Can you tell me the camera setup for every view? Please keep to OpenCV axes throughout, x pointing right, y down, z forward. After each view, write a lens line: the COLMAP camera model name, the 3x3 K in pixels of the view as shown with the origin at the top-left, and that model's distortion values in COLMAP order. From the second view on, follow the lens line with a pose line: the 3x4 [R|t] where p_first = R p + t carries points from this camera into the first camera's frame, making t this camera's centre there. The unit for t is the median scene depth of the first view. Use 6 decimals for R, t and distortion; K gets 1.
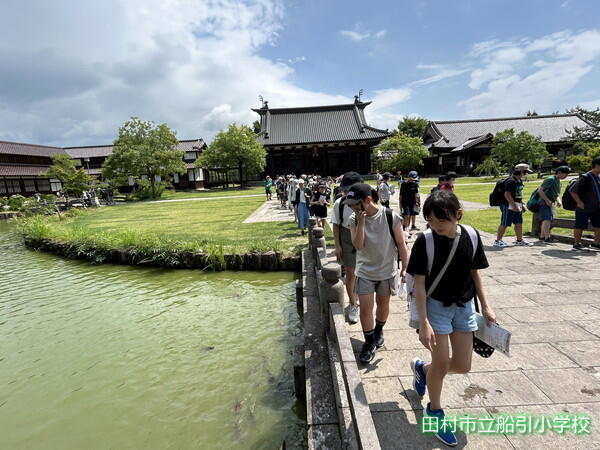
lens RADIAL K [[300.6, 0, 299.7], [0, 300.6, 225.8], [0, 0, 1]] dist [-0.008647, 0.002235]
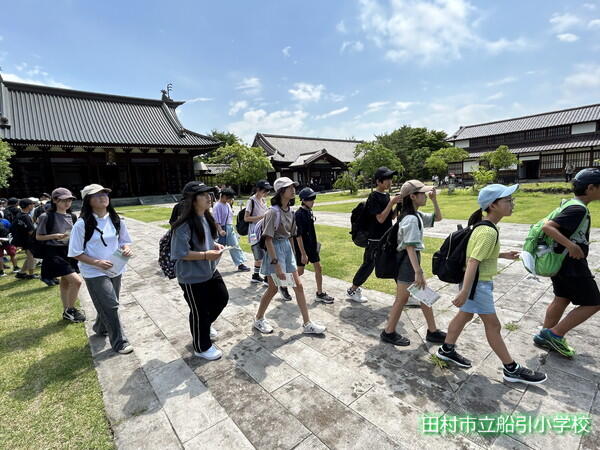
lens RADIAL K [[300.6, 0, 304.0], [0, 300.6, 223.8], [0, 0, 1]] dist [-0.008647, 0.002235]
pose [[0.766201, -0.073632, 0.638368, -0.051741], [0.121173, 0.992147, -0.030999, -0.035379], [-0.631073, 0.101105, 0.769107, 0.252530]]
